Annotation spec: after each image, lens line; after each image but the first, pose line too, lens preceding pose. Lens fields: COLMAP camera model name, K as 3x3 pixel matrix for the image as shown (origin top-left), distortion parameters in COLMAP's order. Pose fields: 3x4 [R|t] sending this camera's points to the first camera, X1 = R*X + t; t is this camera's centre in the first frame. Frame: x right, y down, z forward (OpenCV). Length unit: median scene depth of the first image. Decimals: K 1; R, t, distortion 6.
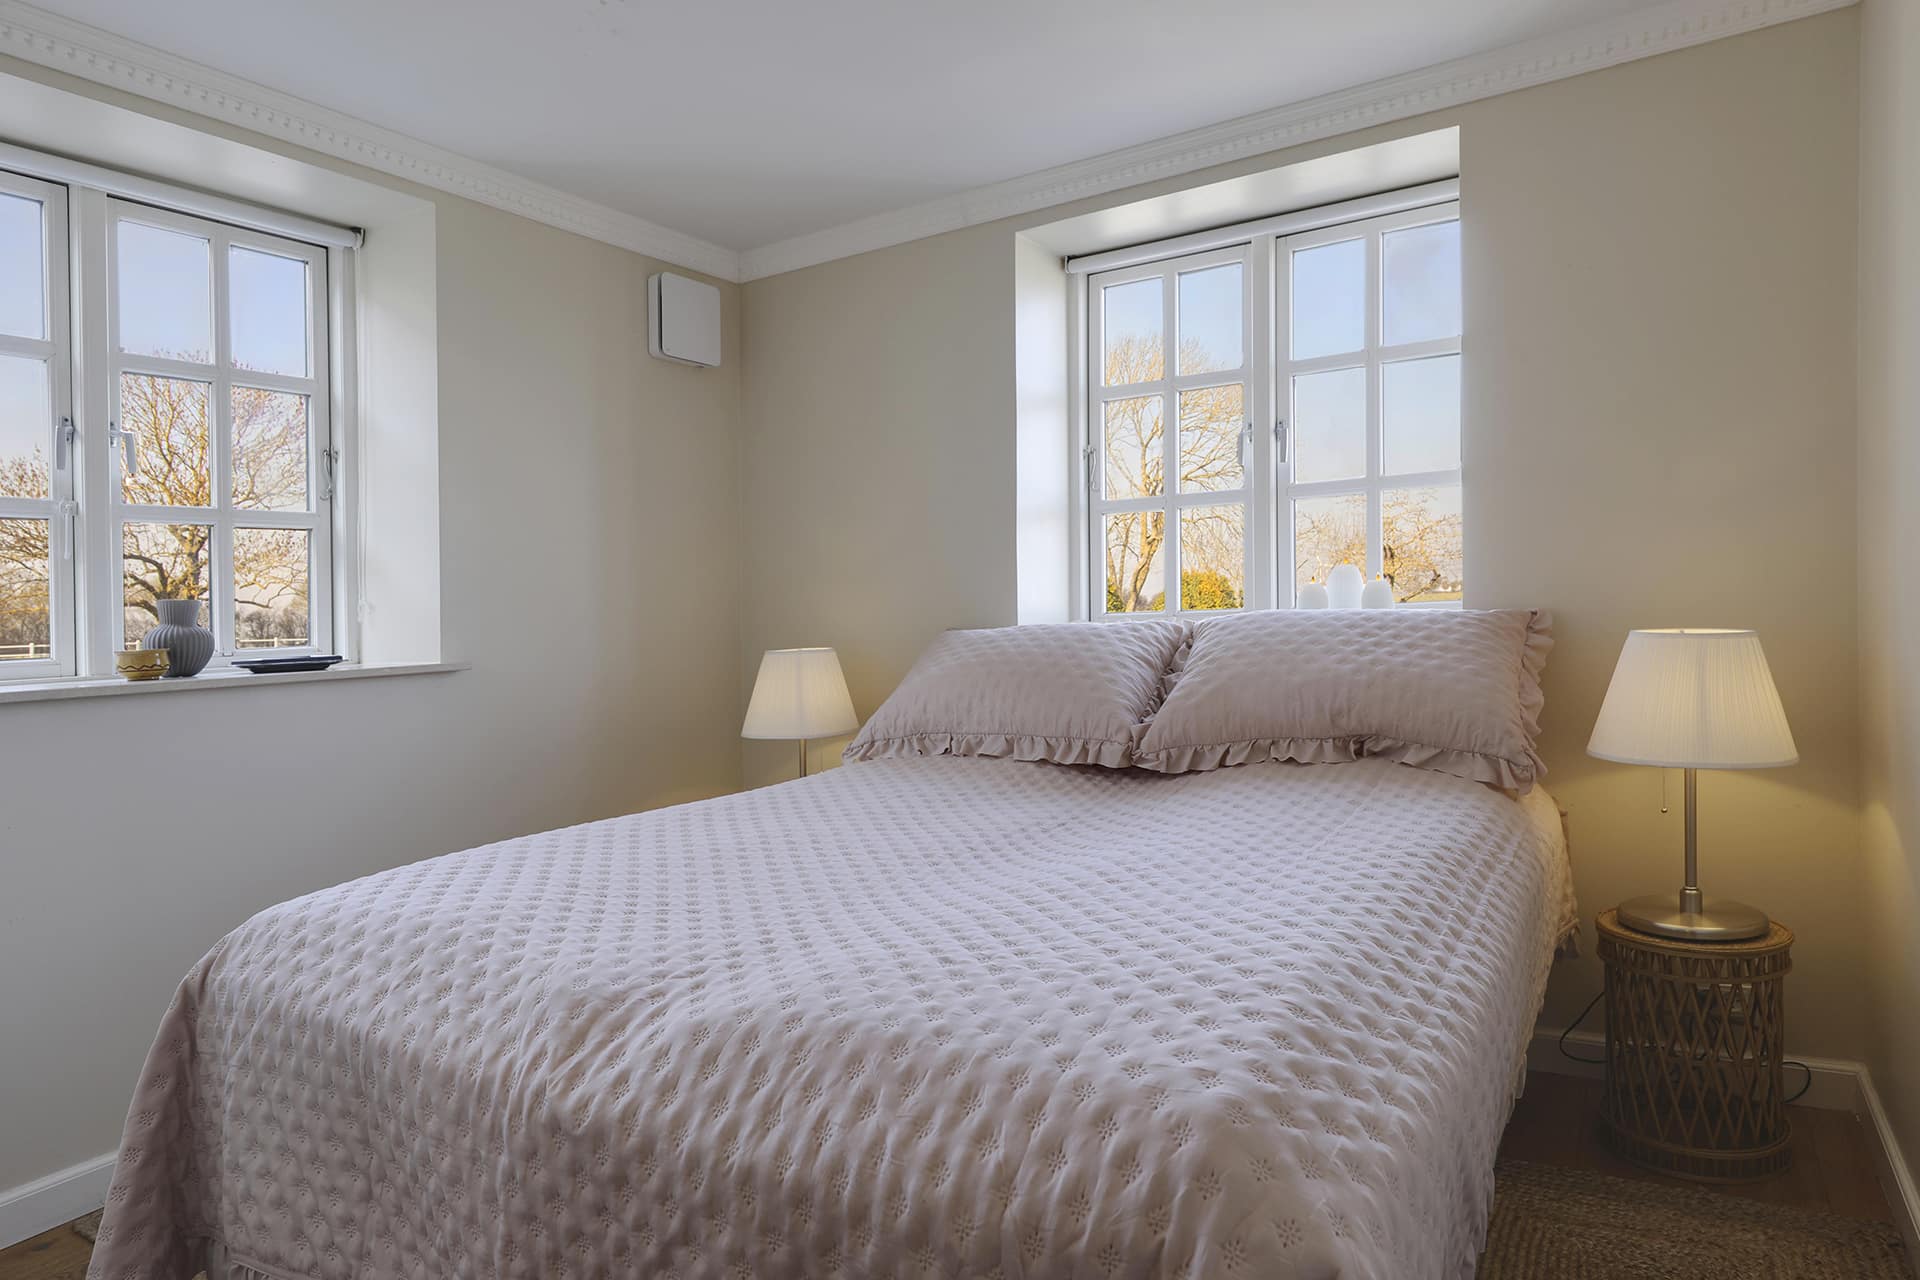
lens RADIAL K [[1250.9, 0, 978.5], [0, 1250.9, 614.6], [0, 0, 1]] dist [0.020301, 0.000708]
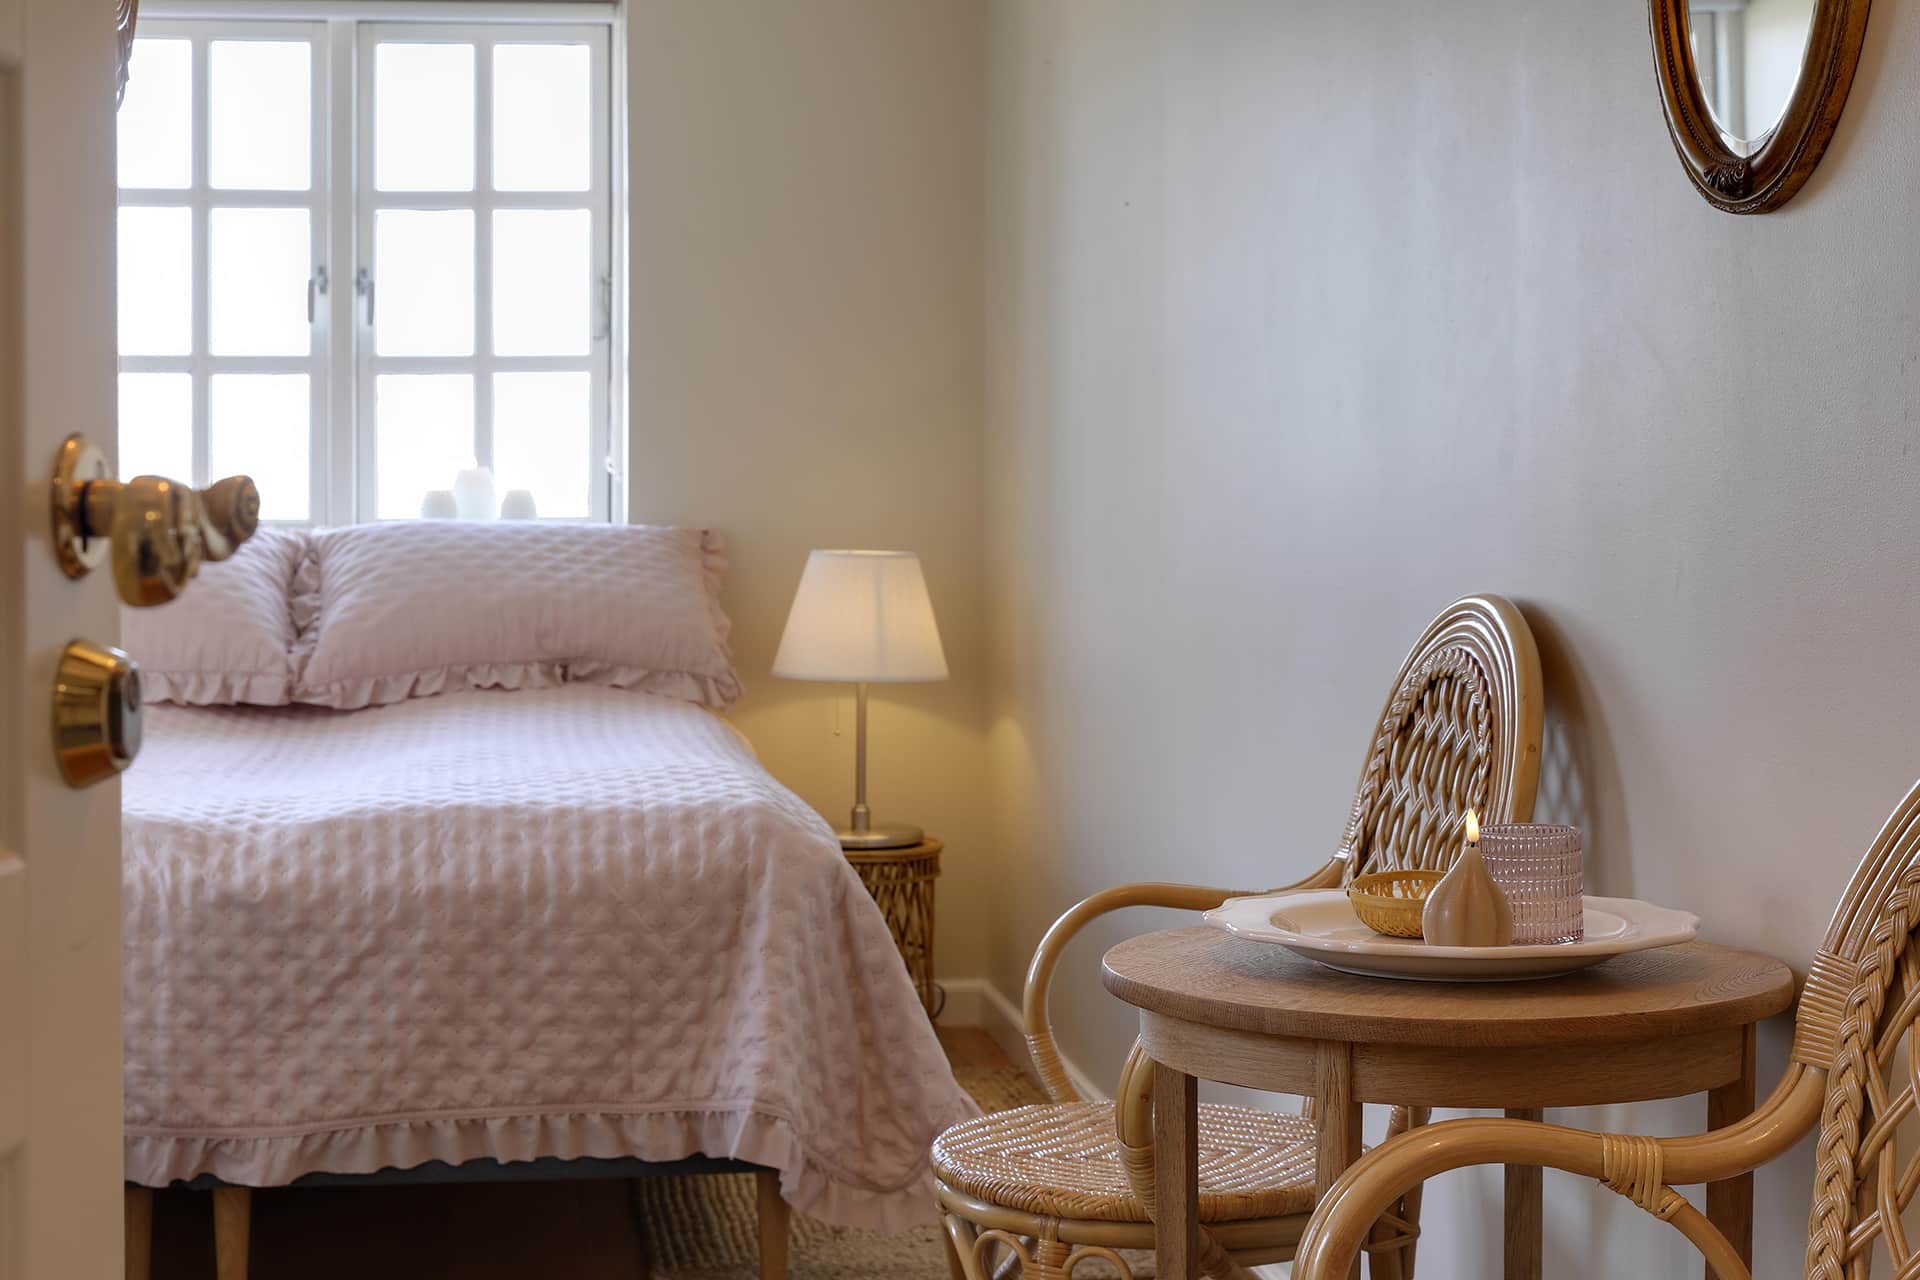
lens RADIAL K [[2767.3, 0, 959.7], [0, 2767.3, 638.9], [0, 0, 1]] dist [0.011027, 0.000000]
pose [[0.802091, 0.005710, 0.597175, -0.658959], [-0.023490, 0.999482, 0.021993, 0.030412], [-0.596740, -0.031668, 0.801810, -0.777359]]
